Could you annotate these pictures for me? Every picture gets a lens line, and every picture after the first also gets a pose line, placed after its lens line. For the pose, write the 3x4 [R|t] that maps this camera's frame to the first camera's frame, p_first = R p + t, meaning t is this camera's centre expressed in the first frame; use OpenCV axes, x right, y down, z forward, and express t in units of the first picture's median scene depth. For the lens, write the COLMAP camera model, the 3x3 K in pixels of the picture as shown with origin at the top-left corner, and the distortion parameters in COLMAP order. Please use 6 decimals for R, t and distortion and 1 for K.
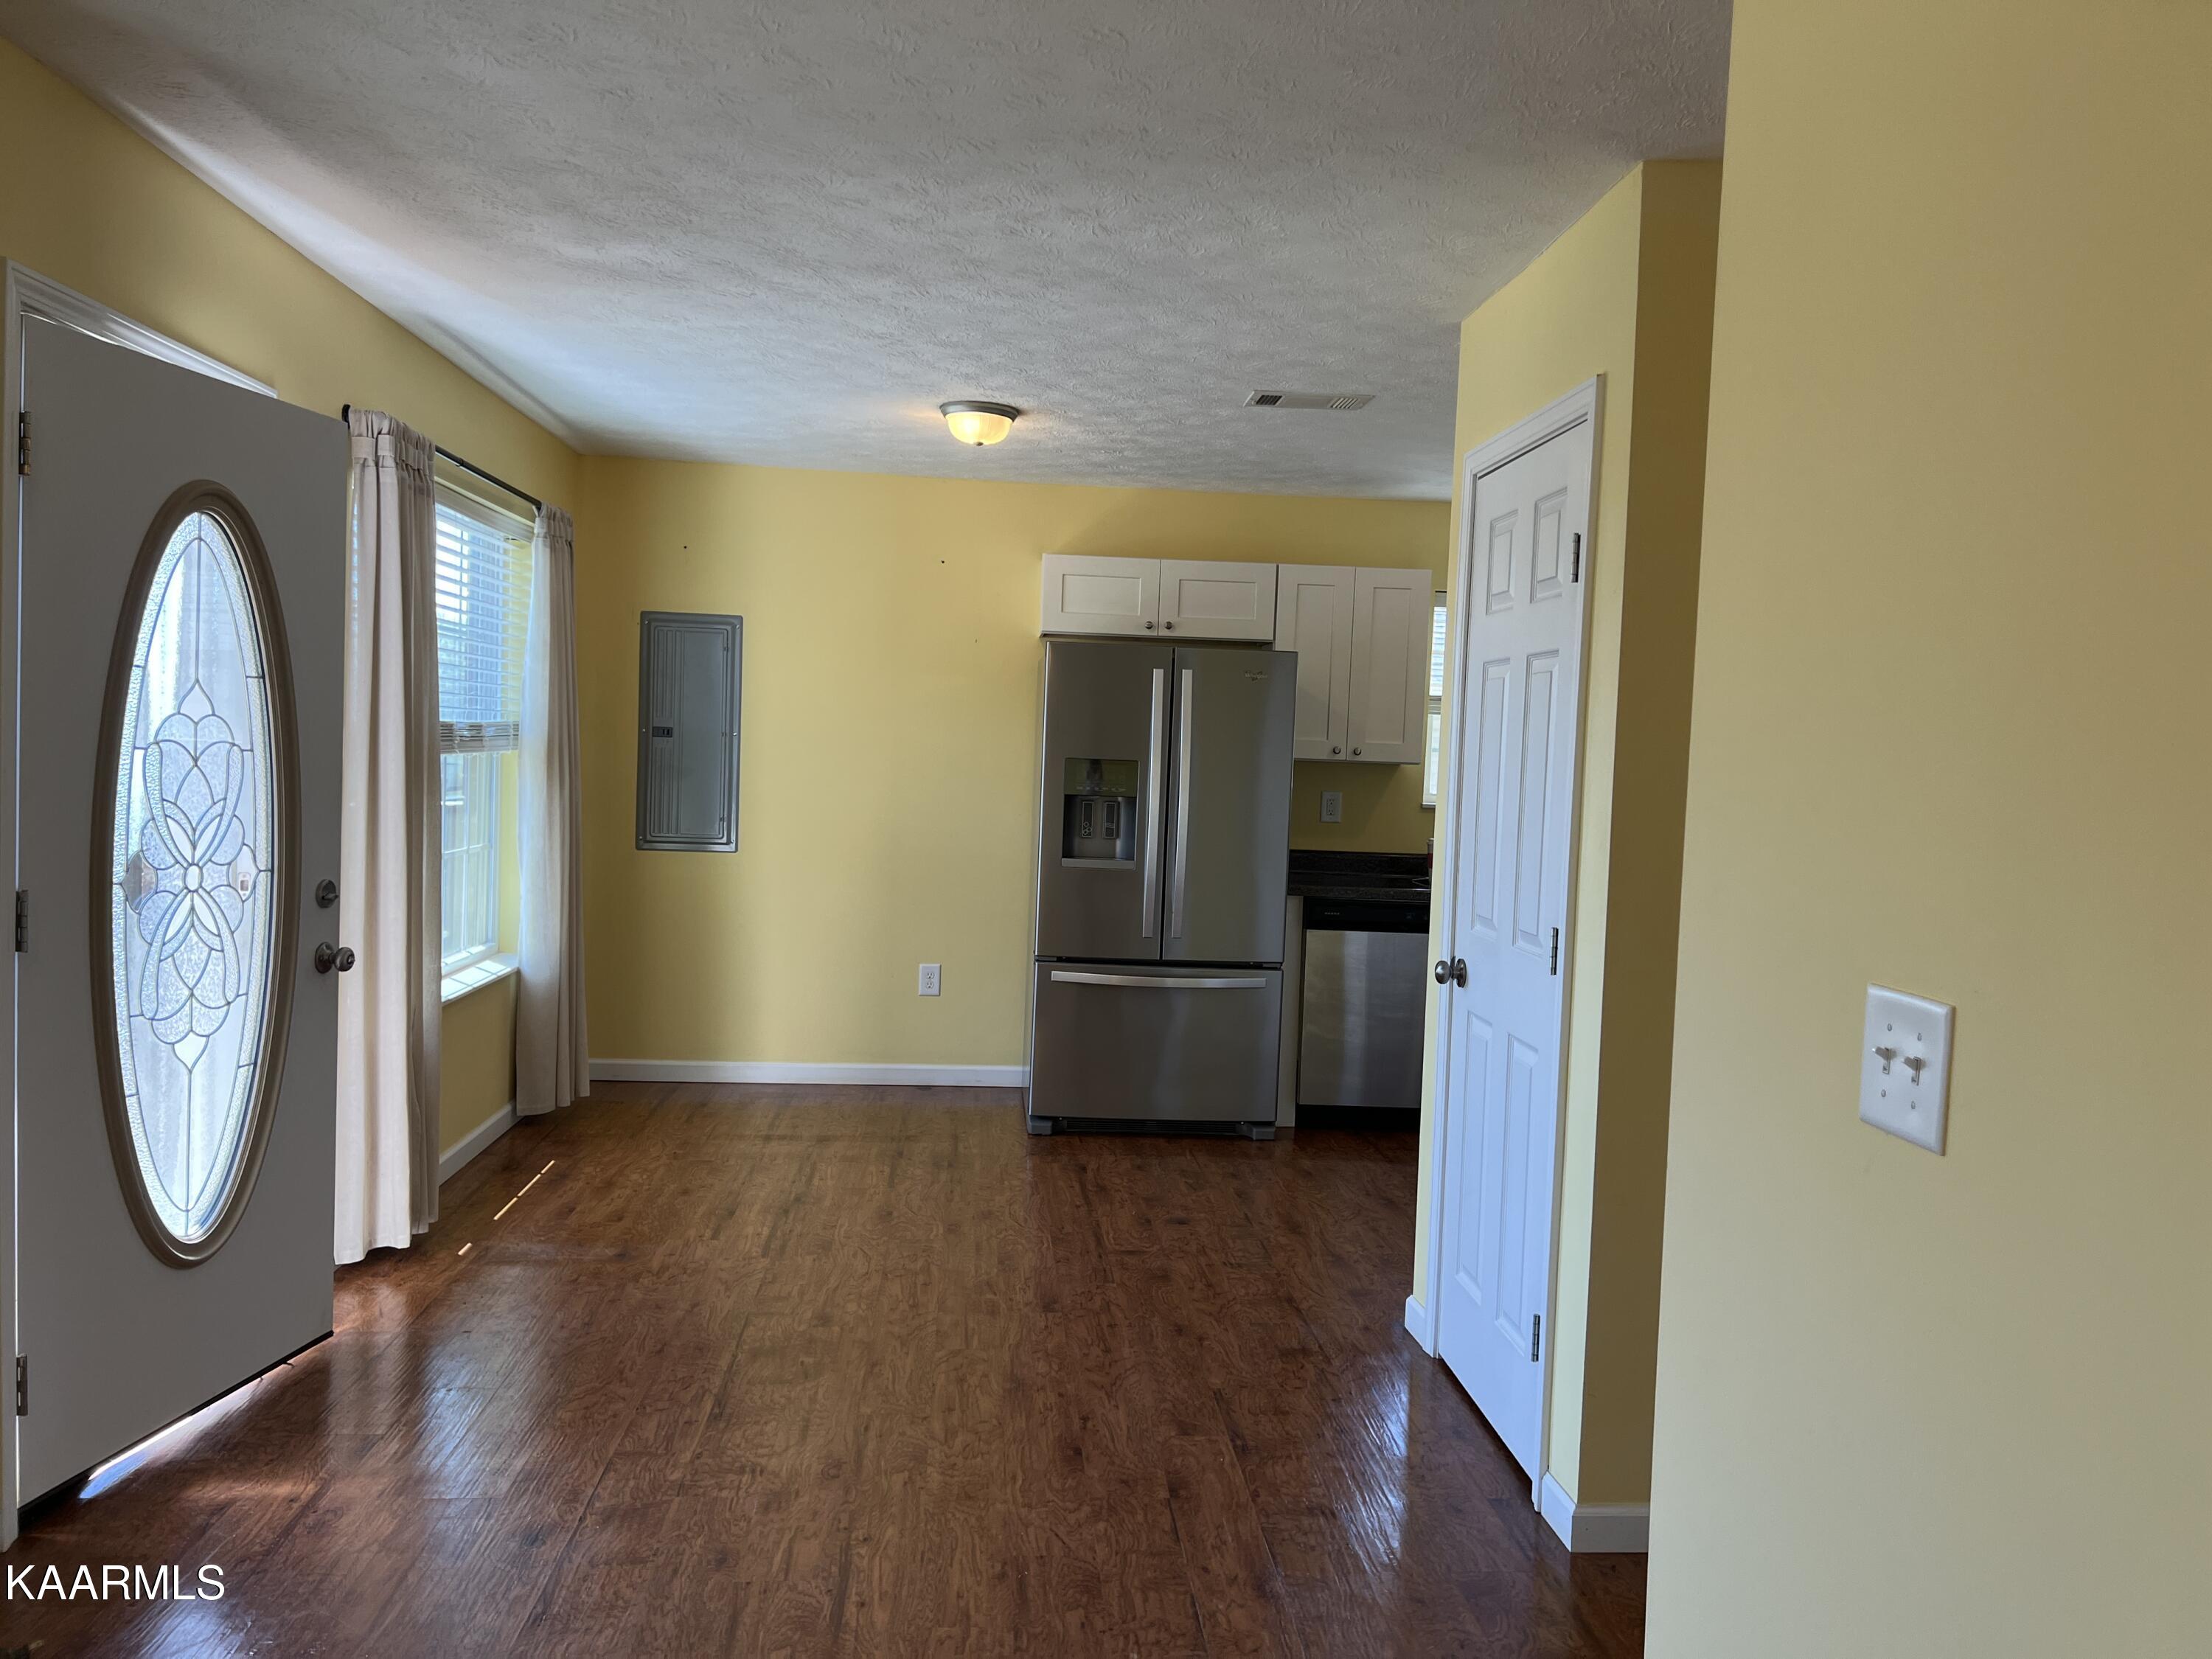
lens RADIAL K [[1671.2, 0, 1070.3], [0, 1671.2, 823.0], [0, 0, 1]] dist [0.081254, -0.083937]
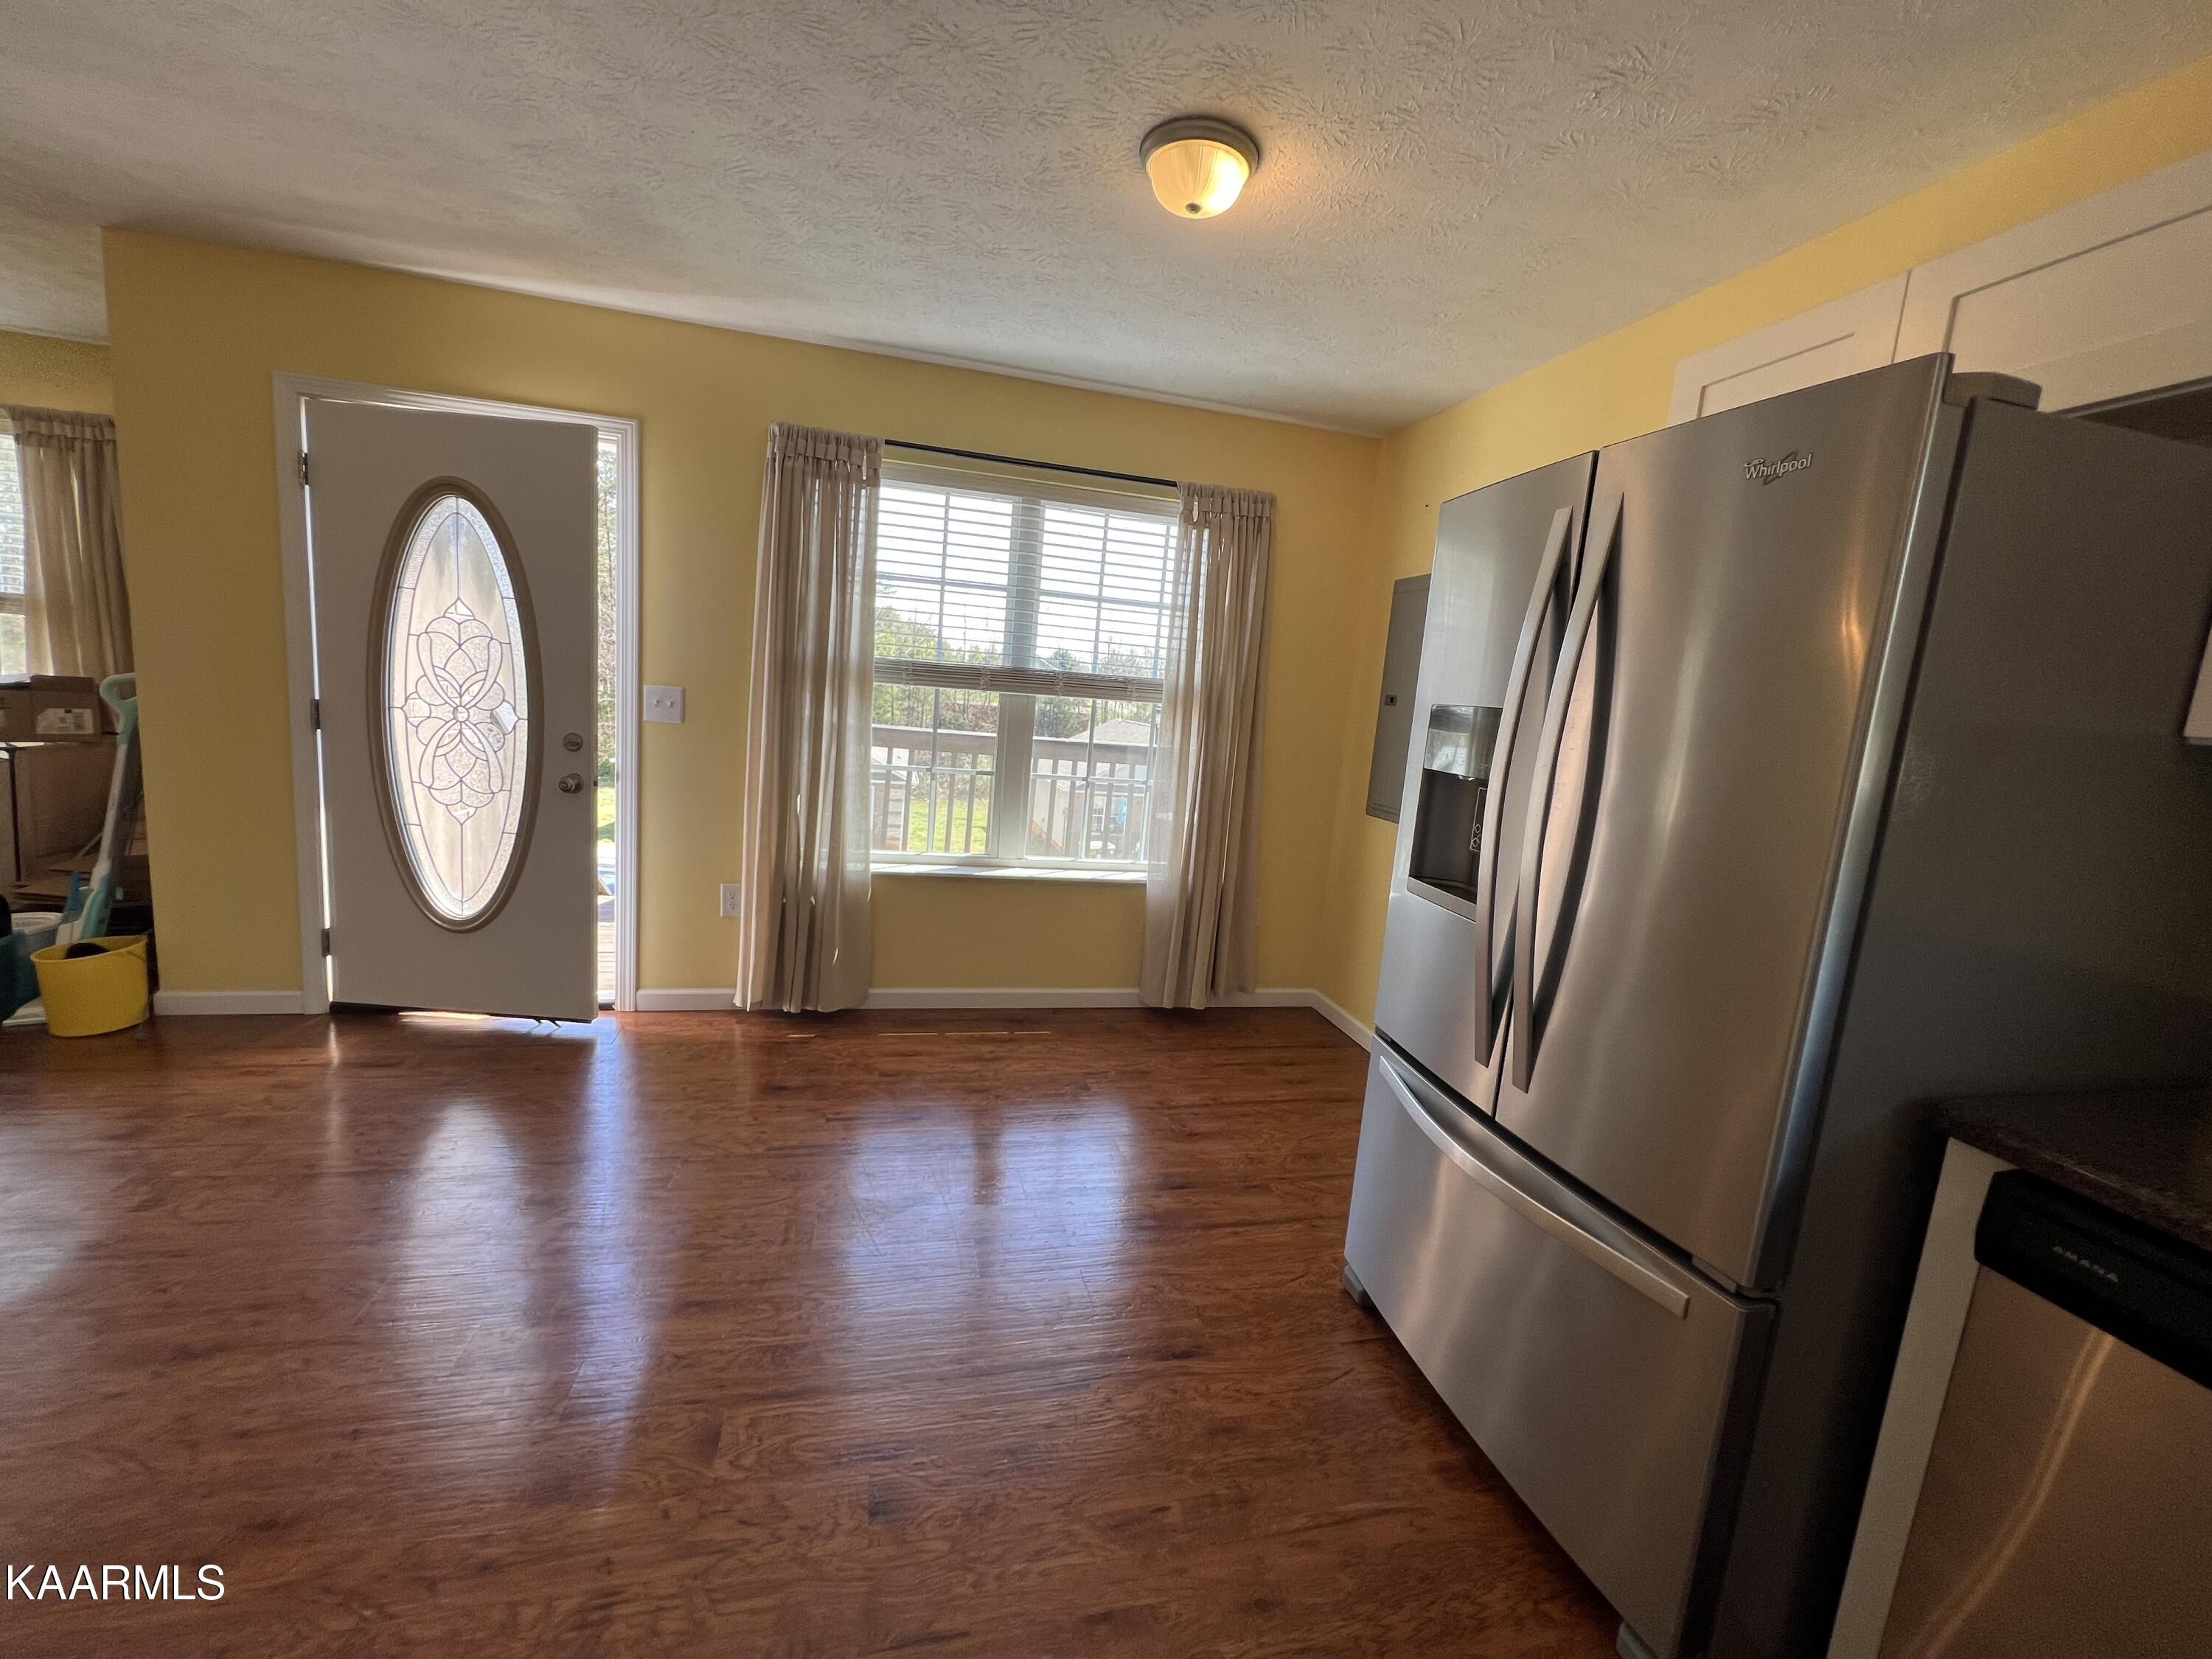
lens RADIAL K [[877.6, 0, 1097.6], [0, 877.6, 820.4], [0, 0, 1]] dist [0.000044, -0.000213]
pose [[0.175434, 0.119651, -0.977193, 0.359549], [-0.121029, 0.987679, 0.099206, -0.020613], [0.977023, 0.100865, 0.187753, 1.082959]]
